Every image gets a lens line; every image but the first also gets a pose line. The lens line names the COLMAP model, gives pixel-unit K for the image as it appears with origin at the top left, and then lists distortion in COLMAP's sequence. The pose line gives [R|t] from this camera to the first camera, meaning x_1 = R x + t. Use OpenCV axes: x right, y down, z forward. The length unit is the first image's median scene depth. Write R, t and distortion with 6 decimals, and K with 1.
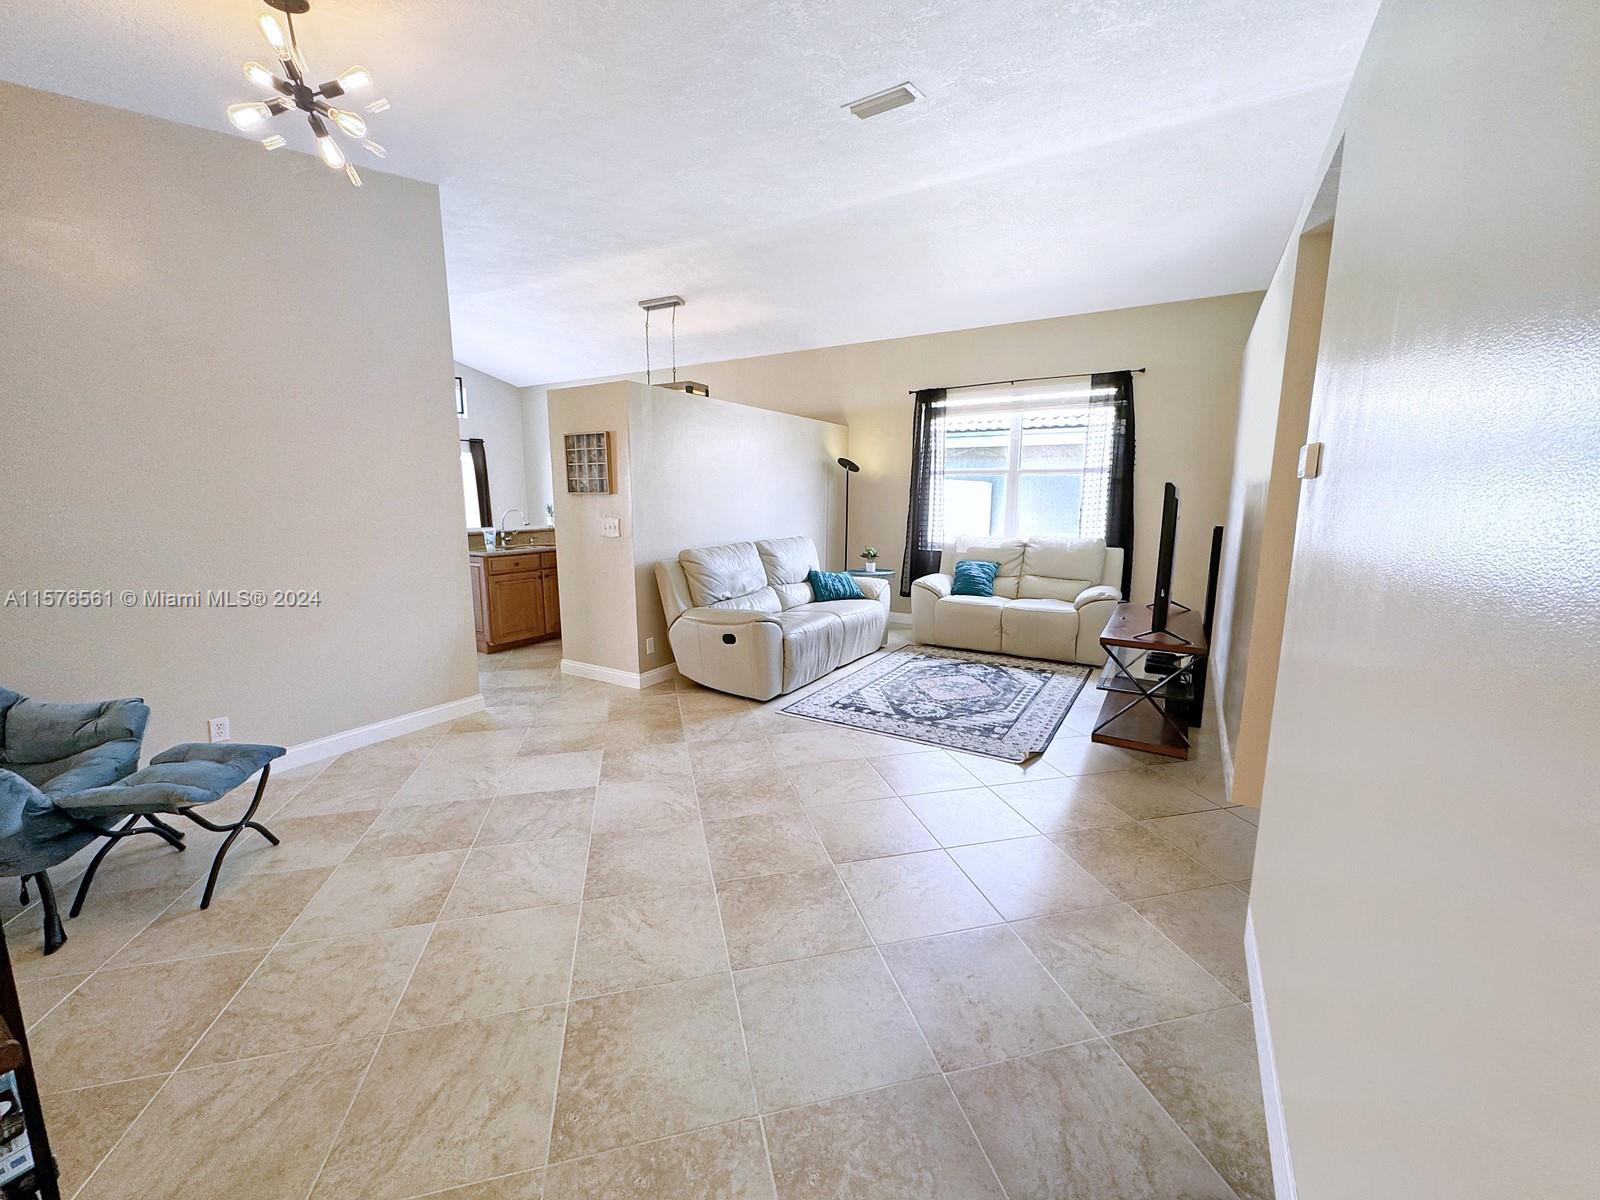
lens RADIAL K [[610.8, 0, 814.3], [0, 610.8, 598.8], [0, 0, 1]] dist [0.000269, 0.000359]
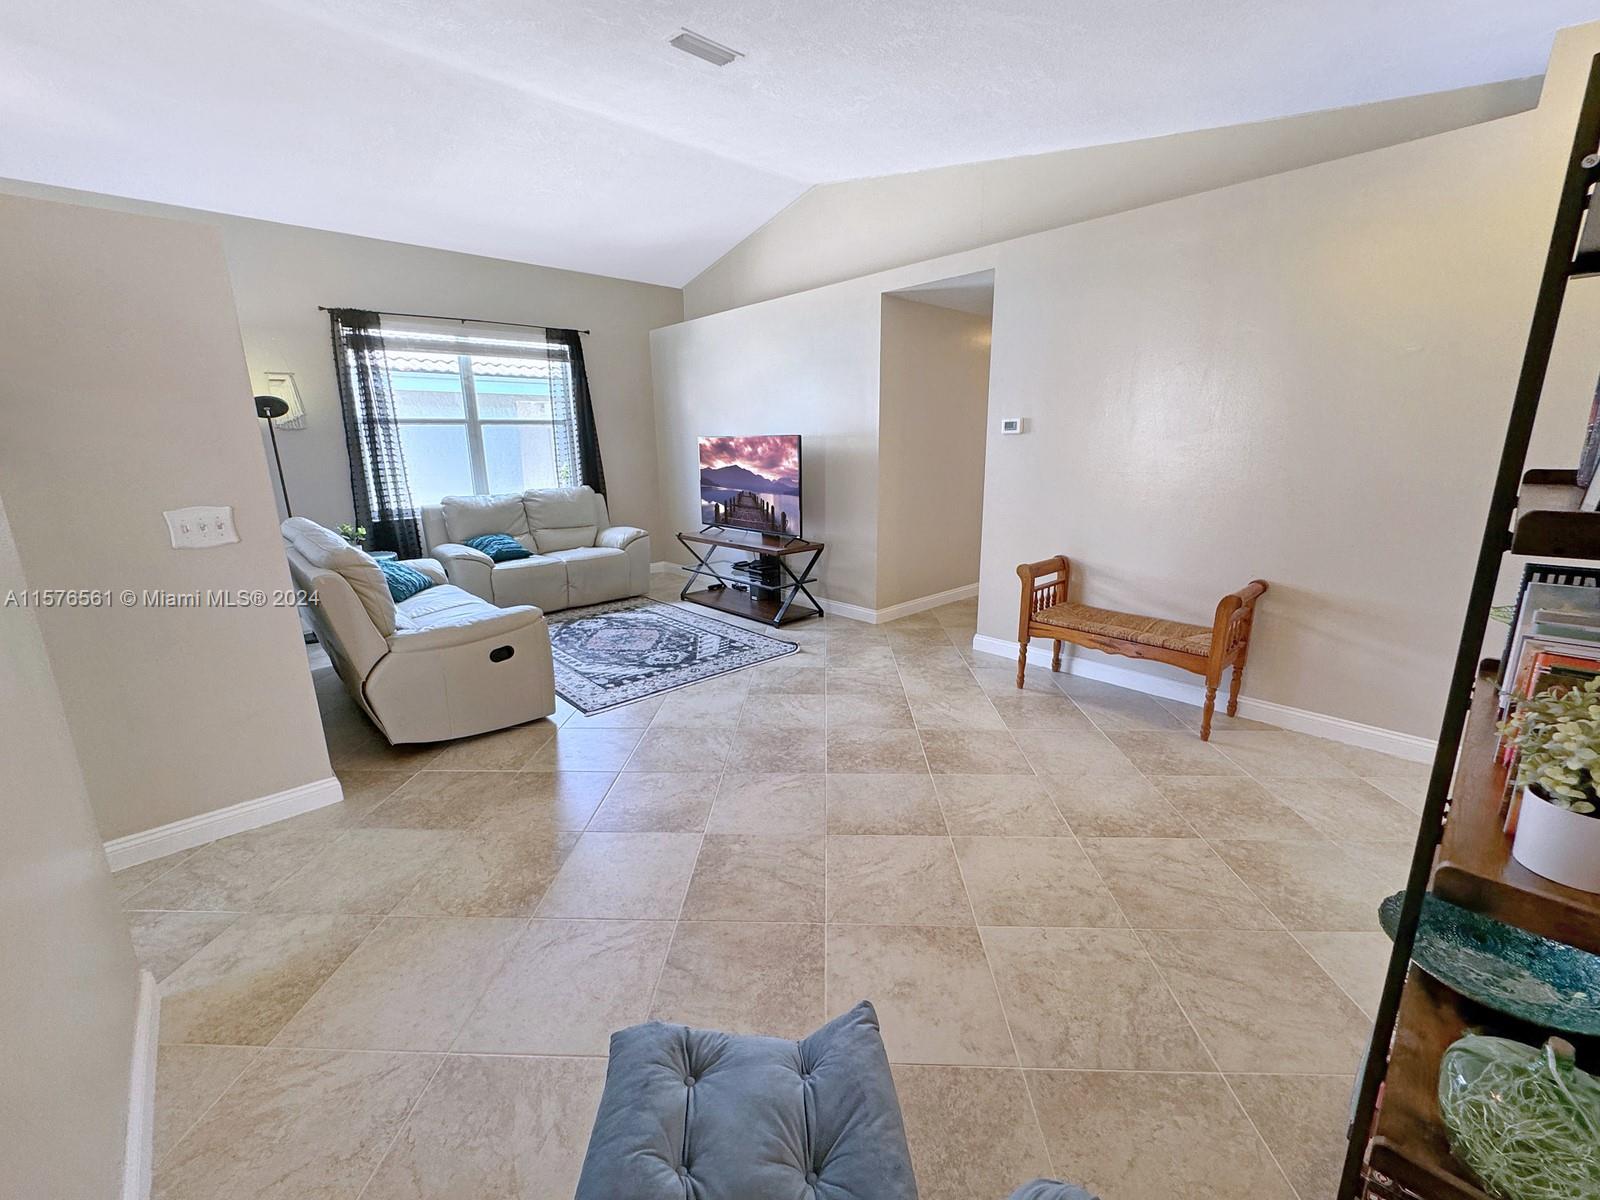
lens RADIAL K [[632.7, 0, 772.8], [0, 632.7, 594.4], [0, 0, 1]] dist [-0.001766, -0.000107]
pose [[0.337708, -0.231313, 0.912386, -0.645262], [0.175451, 0.967814, 0.180425, -0.074941], [-0.924754, 0.099148, 0.367423, 0.391053]]
